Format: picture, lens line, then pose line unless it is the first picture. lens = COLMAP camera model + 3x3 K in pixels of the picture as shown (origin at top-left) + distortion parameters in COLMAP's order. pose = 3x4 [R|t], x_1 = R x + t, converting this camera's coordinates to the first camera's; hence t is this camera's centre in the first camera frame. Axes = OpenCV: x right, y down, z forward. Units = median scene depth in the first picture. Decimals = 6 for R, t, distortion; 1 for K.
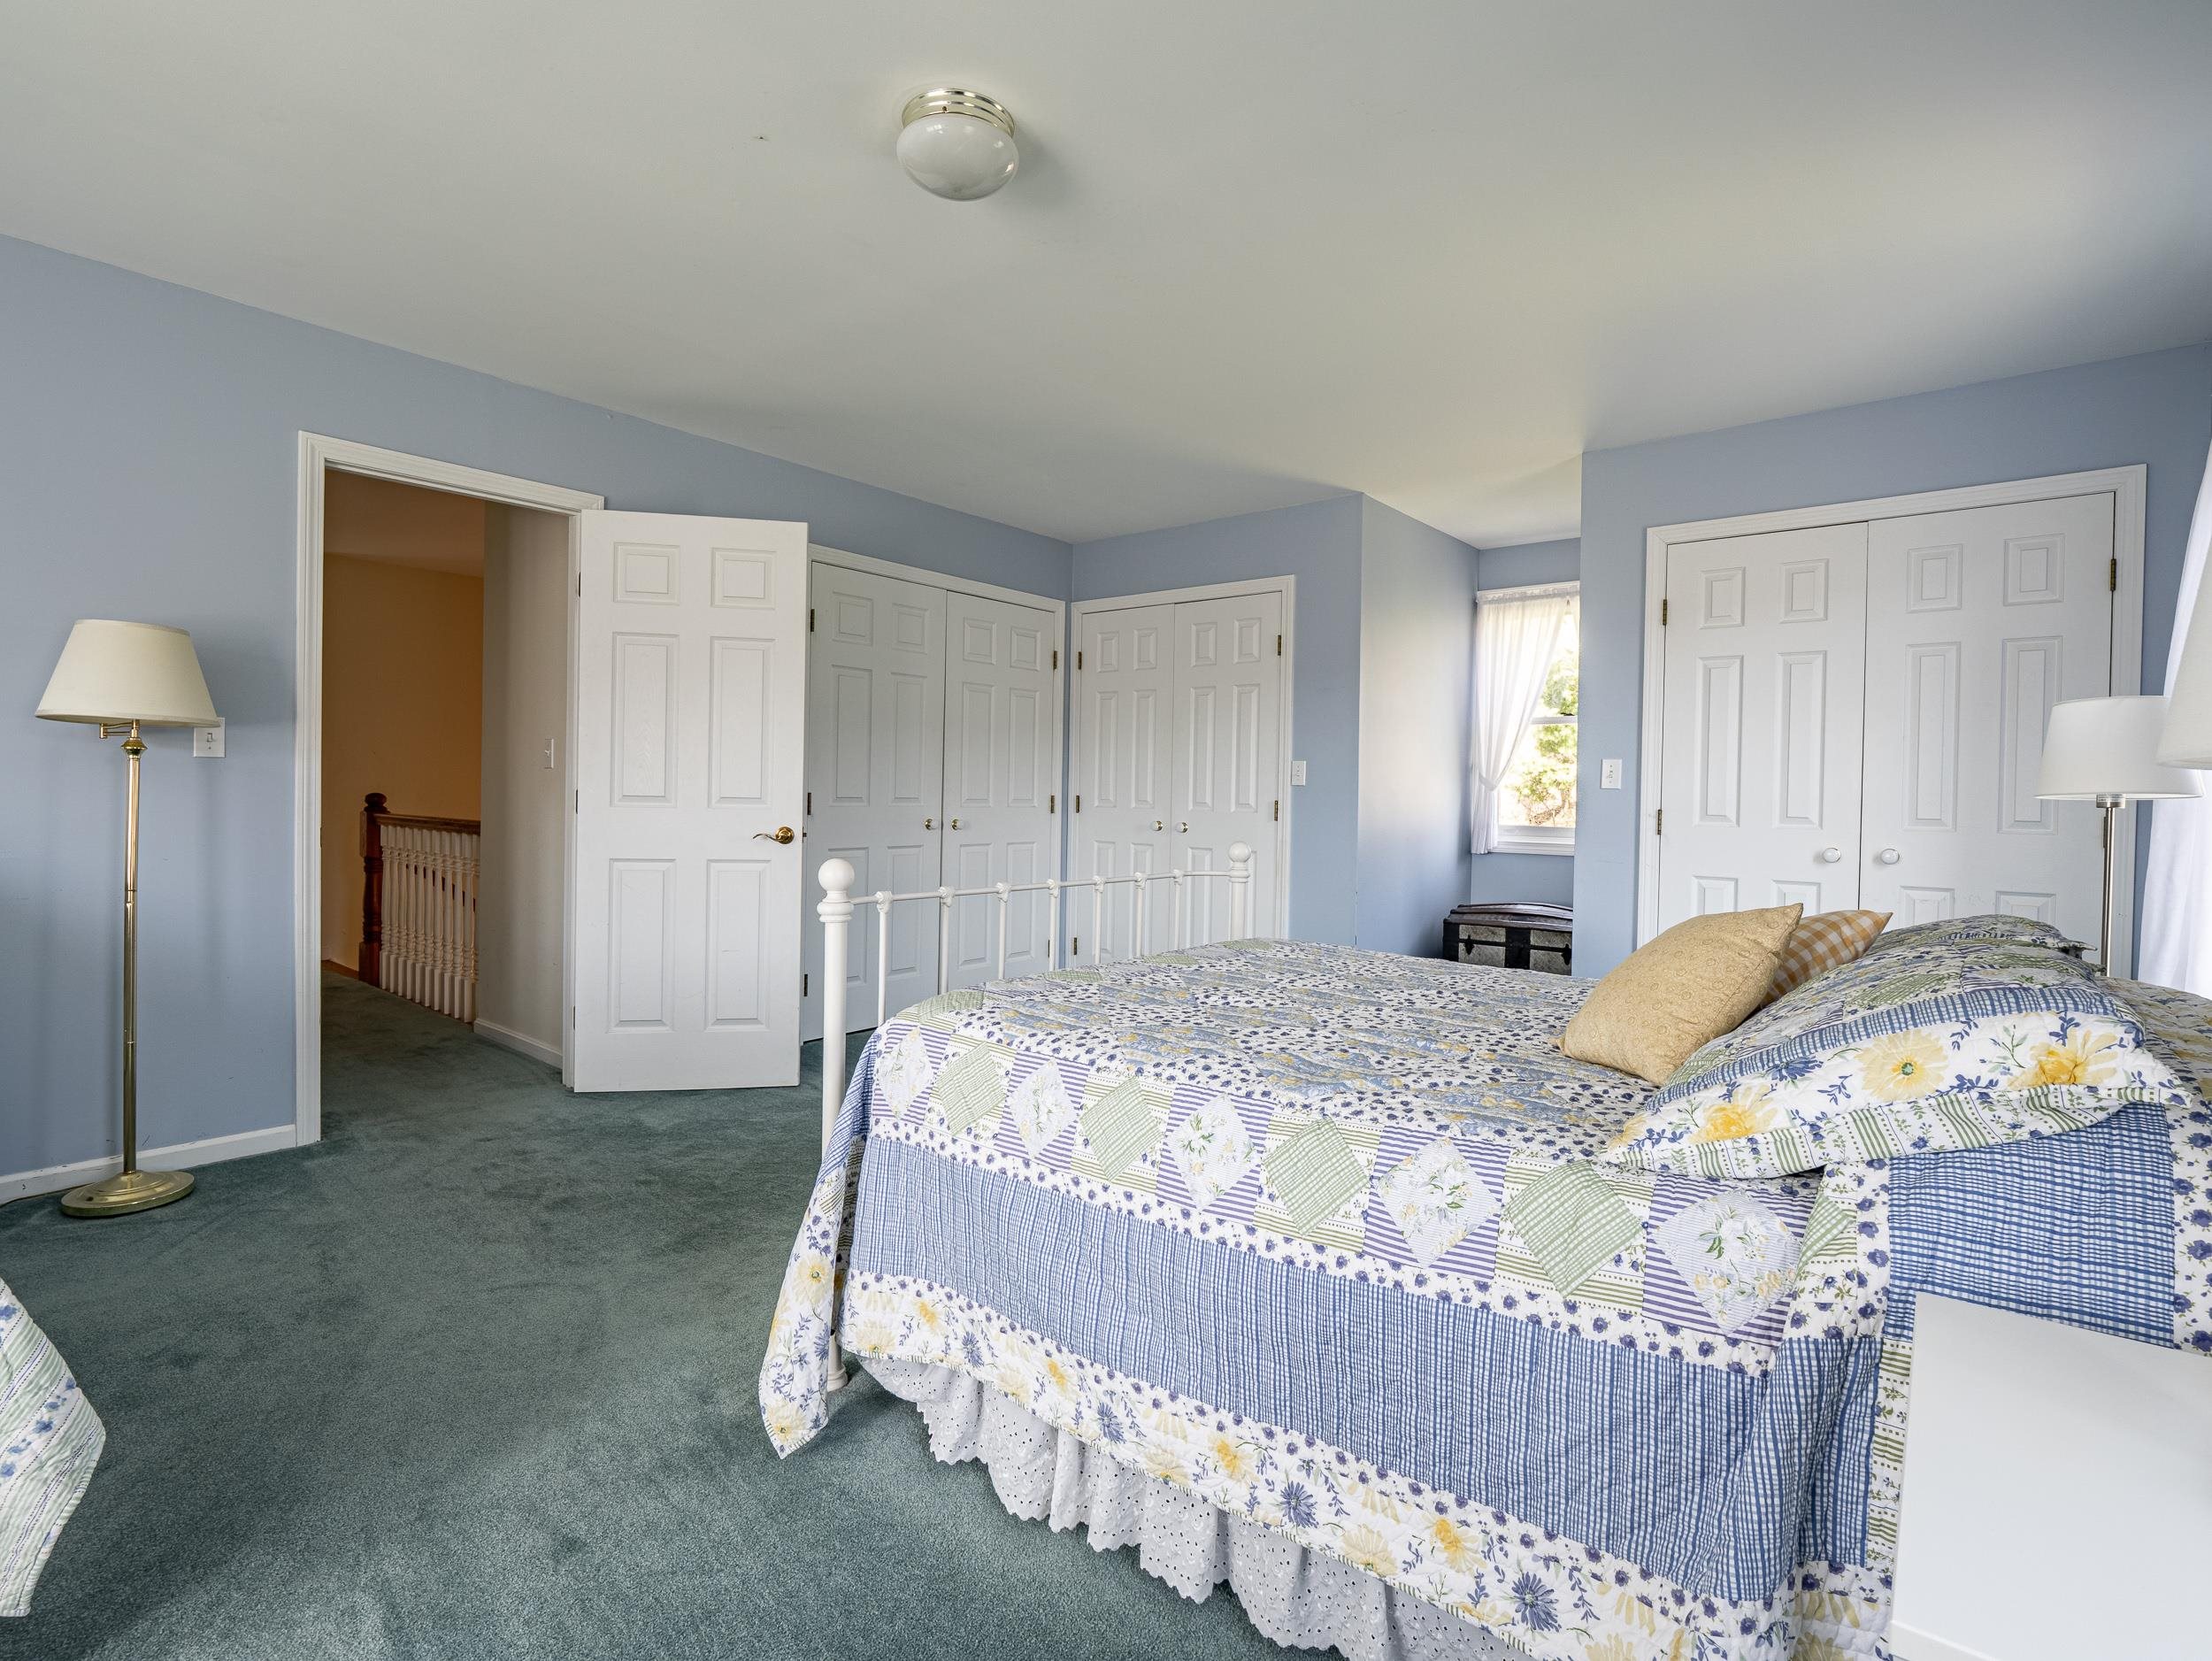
lens RADIAL K [[1068.7, 0, 1121.3], [0, 1068.7, 820.5], [0, 0, 1]] dist [-0.014420, -0.002191]
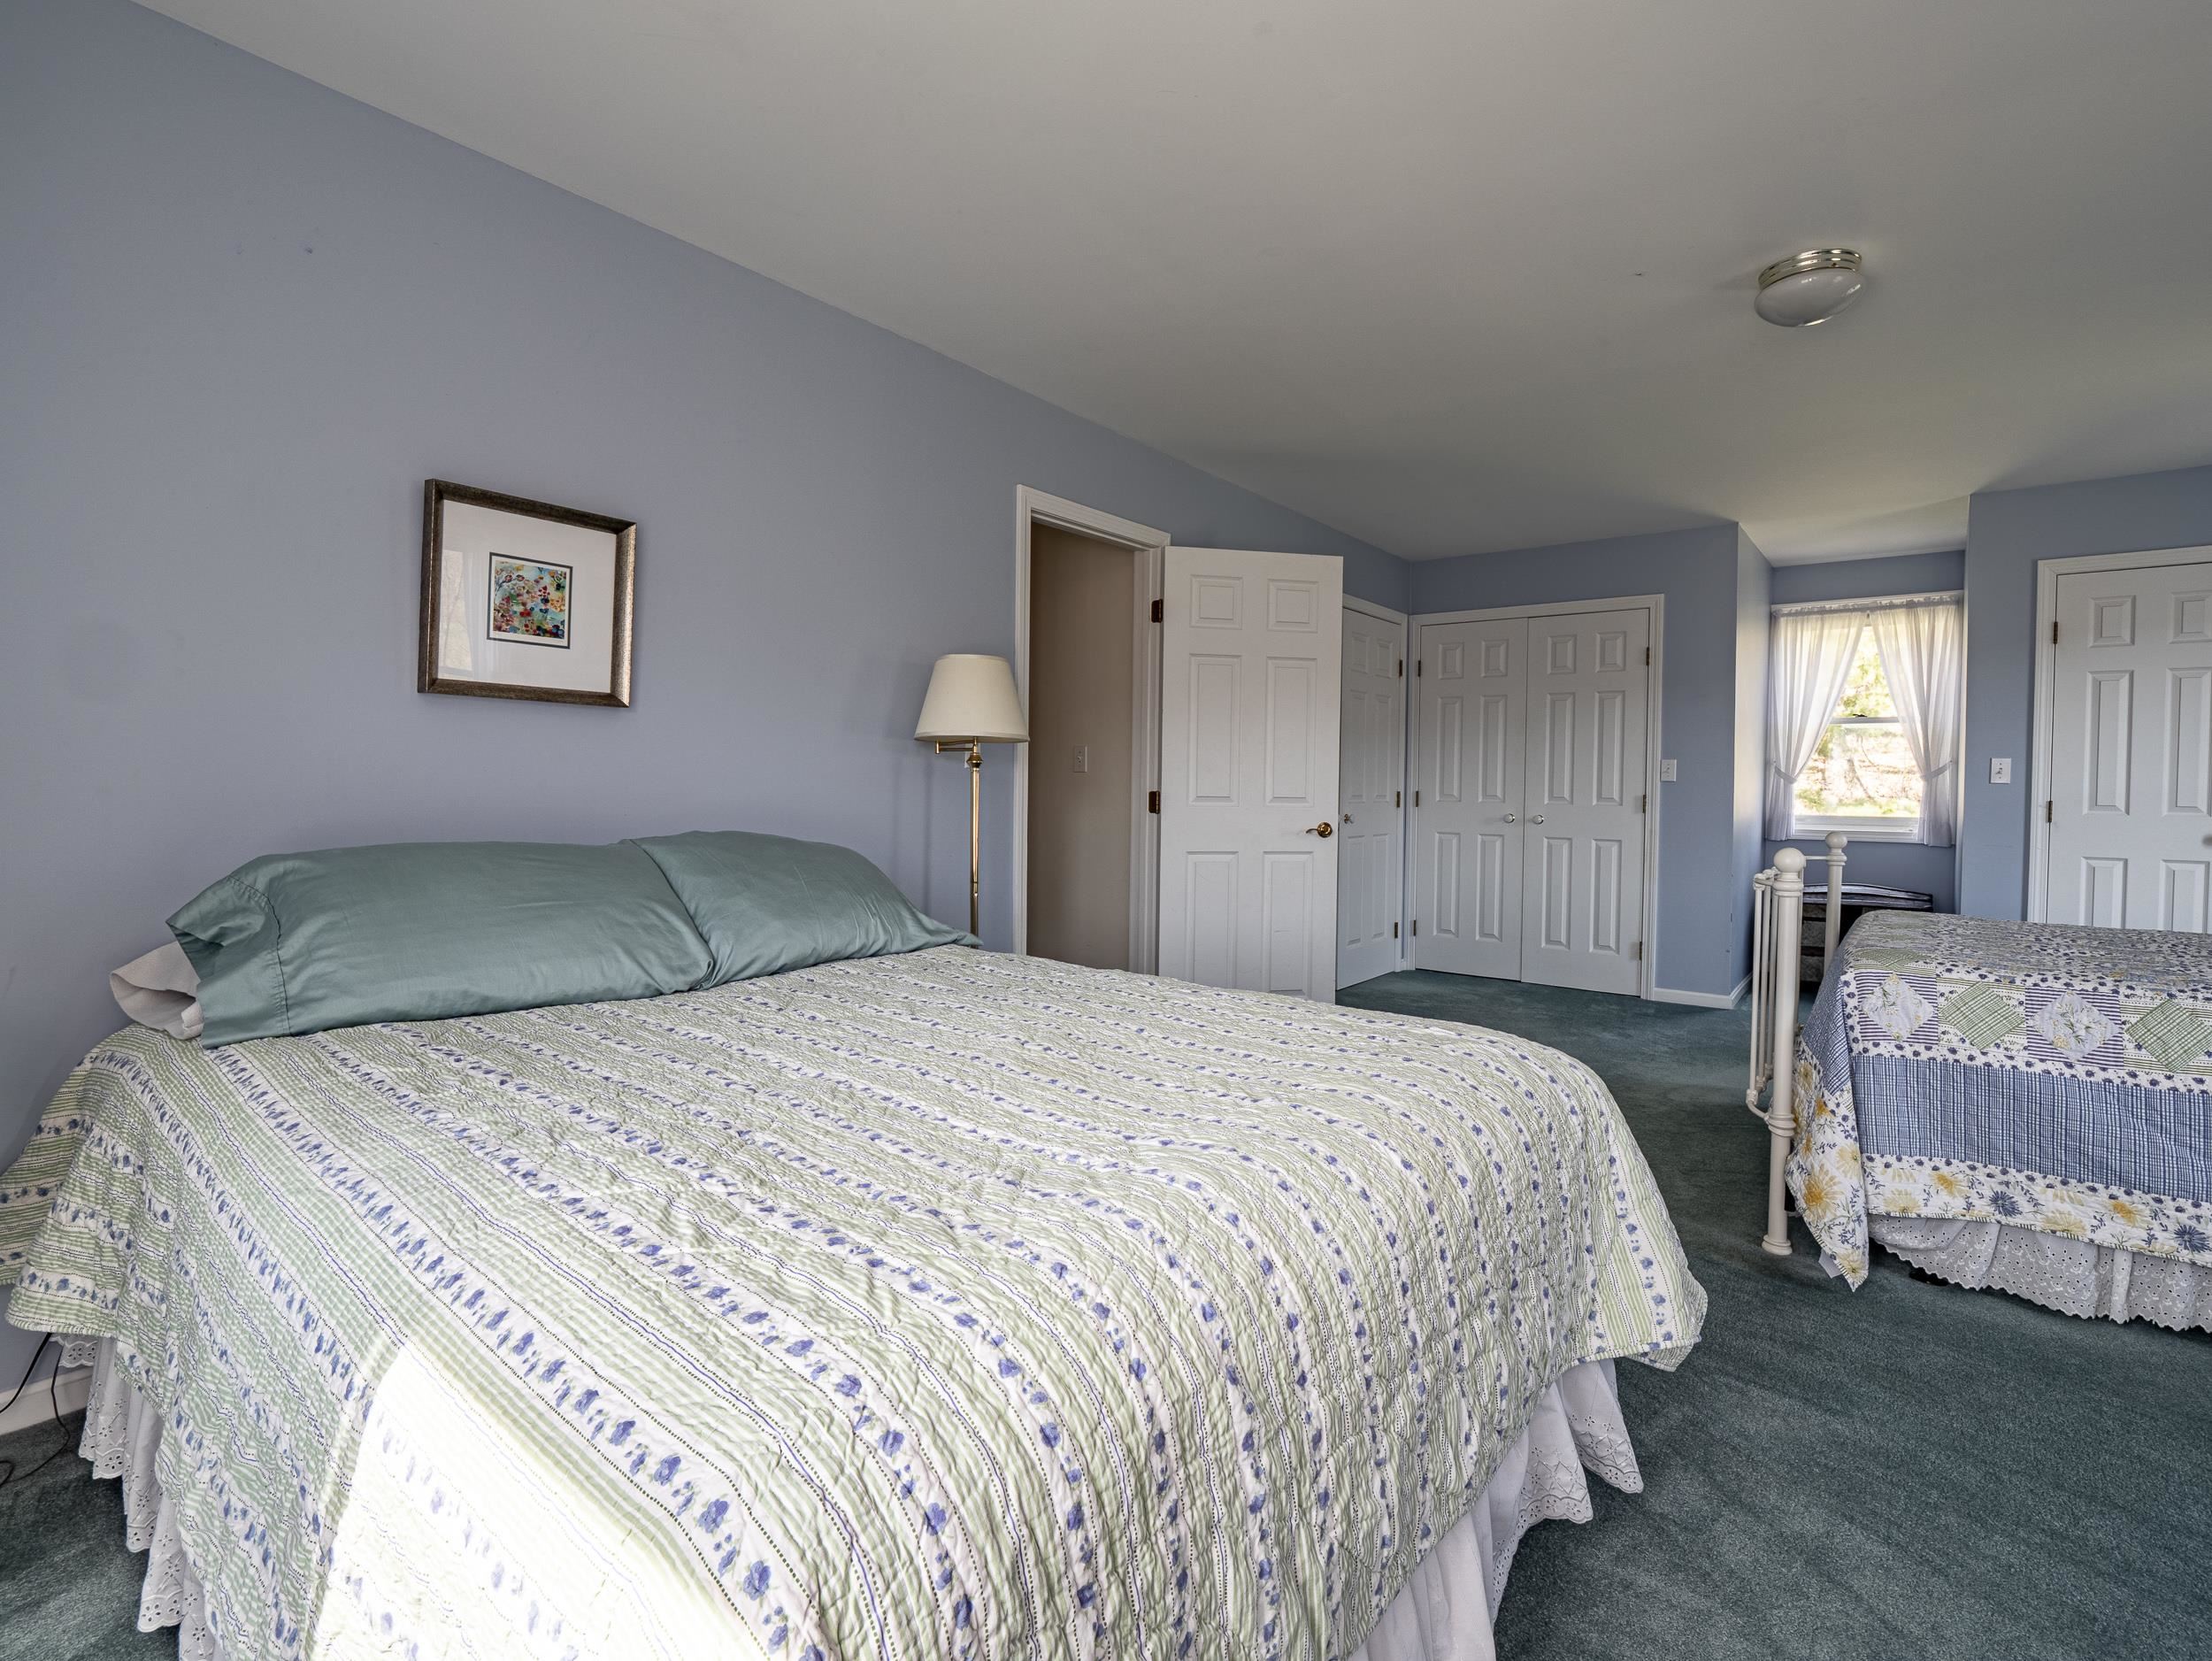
lens RADIAL K [[1068.7, 0, 1108.6], [0, 1068.7, 821.8], [0, 0, 1]] dist [-0.014420, -0.002191]
pose [[0.999652, -0.009643, 0.024558, -0.599160], [0.009381, 0.999898, 0.010773, -0.009800], [-0.024659, -0.010539, 0.999640, -0.147493]]
